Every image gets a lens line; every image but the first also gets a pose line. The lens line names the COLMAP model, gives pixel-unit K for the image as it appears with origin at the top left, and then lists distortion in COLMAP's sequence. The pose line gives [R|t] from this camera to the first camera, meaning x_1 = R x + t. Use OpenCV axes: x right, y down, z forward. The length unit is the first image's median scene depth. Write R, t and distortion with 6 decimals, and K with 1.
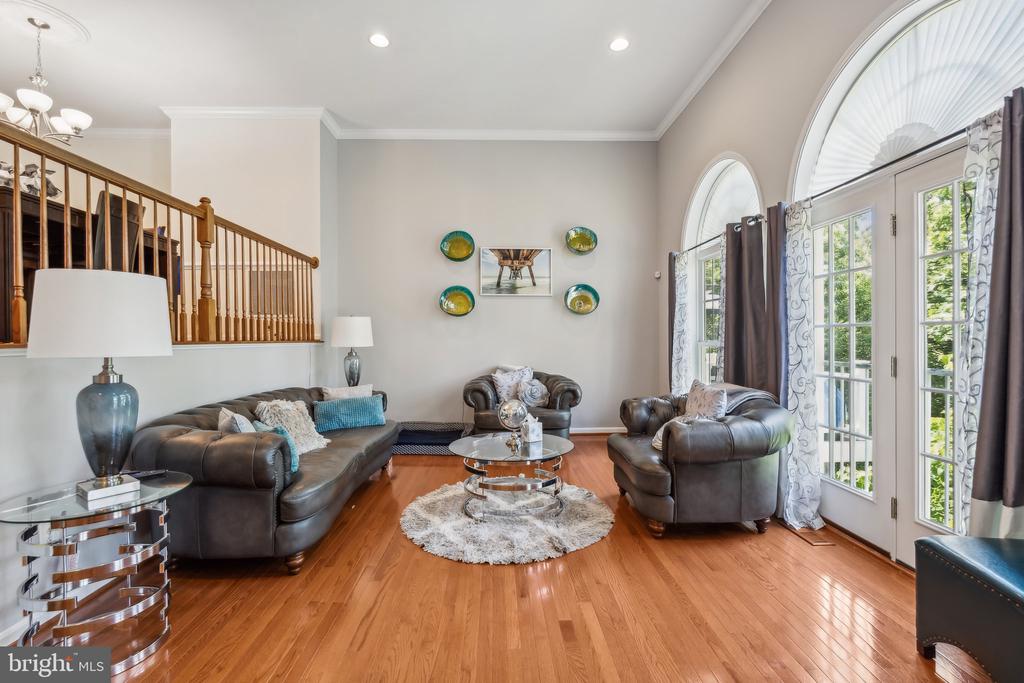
lens RADIAL K [[458.3, 0, 512.0], [0, 458.3, 341.5], [0, 0, 1]] dist [-0.007553, -0.000276]
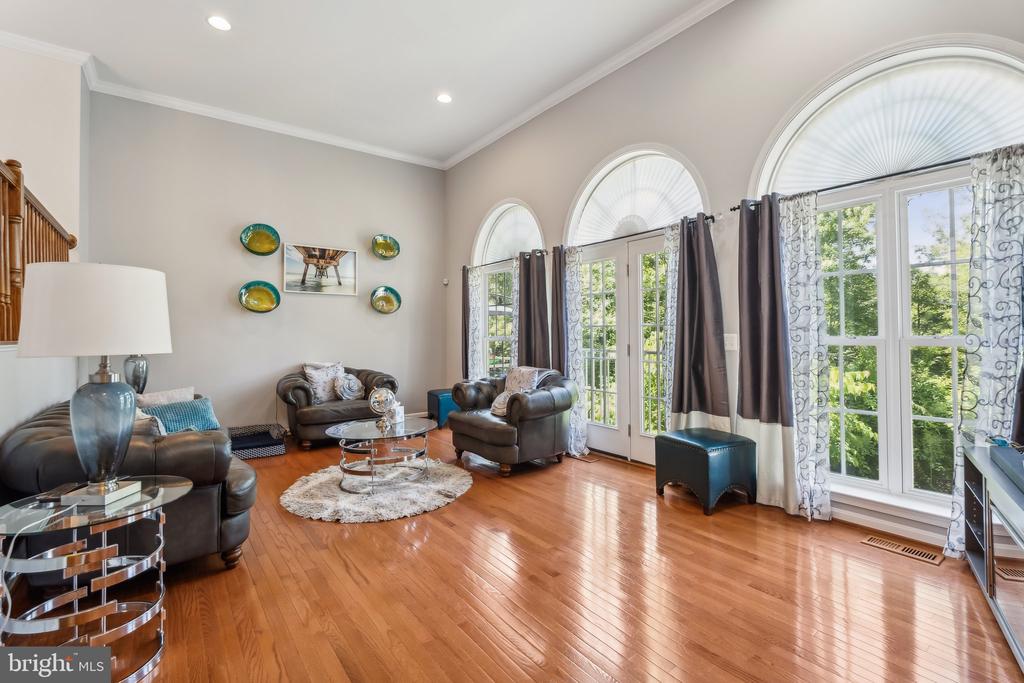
lens RADIAL K [[464.2, 0, 515.7], [0, 464.2, 327.9], [0, 0, 1]] dist [-0.003875, -0.000079]
pose [[0.815781, 0.004312, 0.578344, -0.374309], [0.009786, 0.999726, -0.021257, 0.003073], [-0.578278, 0.023000, 0.815516, -0.144217]]
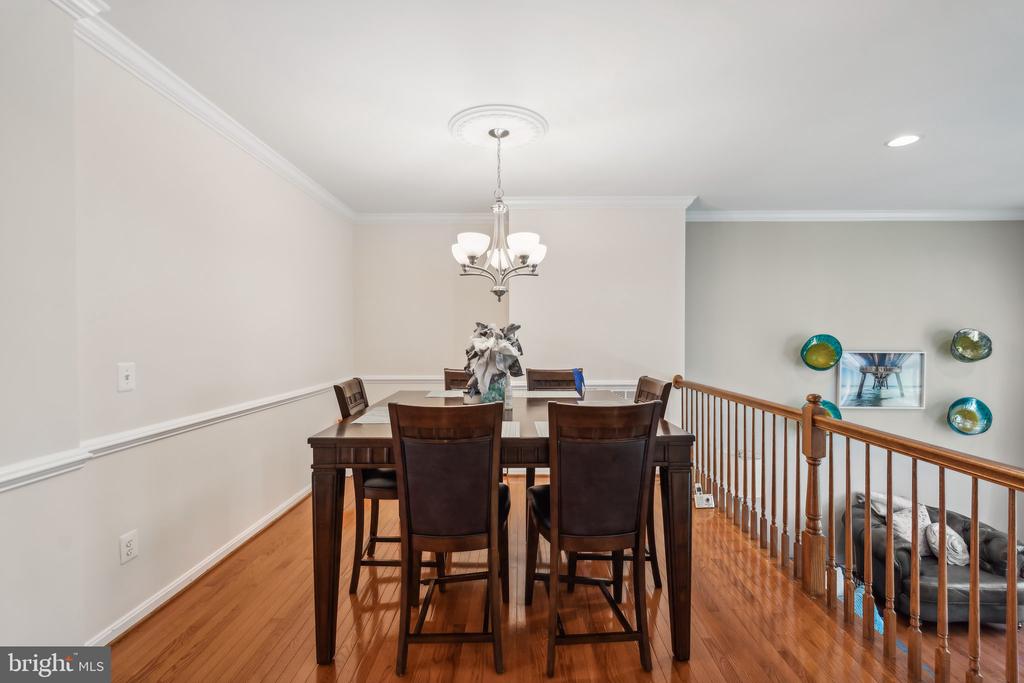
lens RADIAL K [[458.3, 0, 512.0], [0, 458.3, 341.5], [0, 0, 1]] dist [-0.007553, -0.000276]
pose [[0.999435, 0.003867, -0.033396, -1.009455], [-0.003555, 0.999950, 0.009385, -0.361881], [0.033431, -0.009261, 0.999398, 0.233642]]
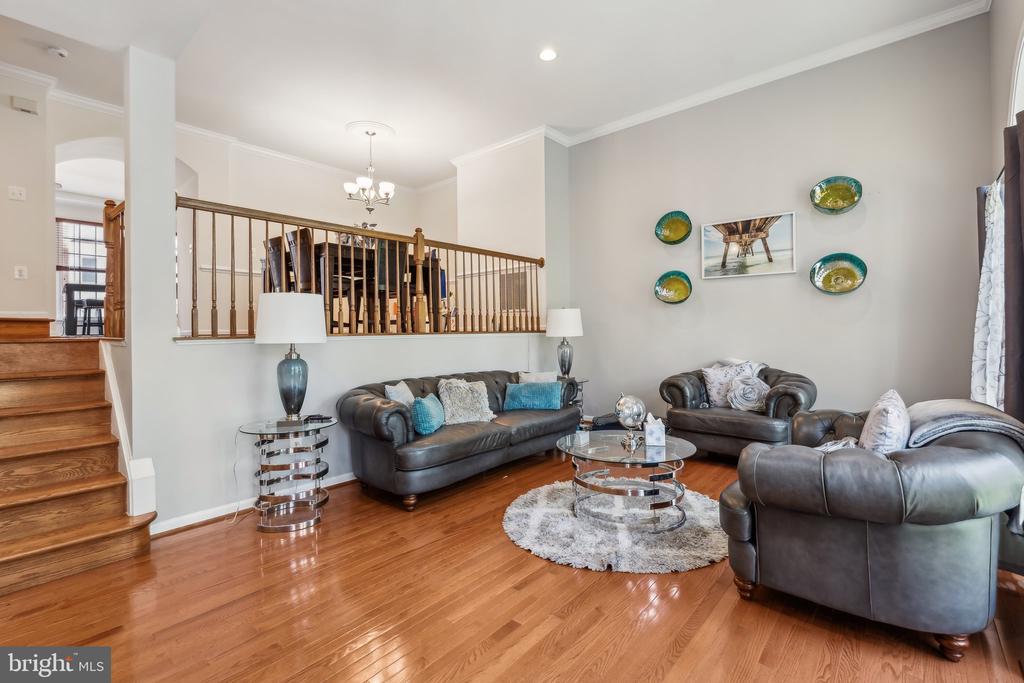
lens RADIAL K [[464.2, 0, 515.7], [0, 464.2, 327.9], [0, 0, 1]] dist [-0.003875, -0.000079]
pose [[0.732891, -0.008555, -0.680292, 0.436029], [0.004895, 0.999961, -0.007302, -0.002630], [0.680329, 0.002022, 0.732904, 0.154326]]
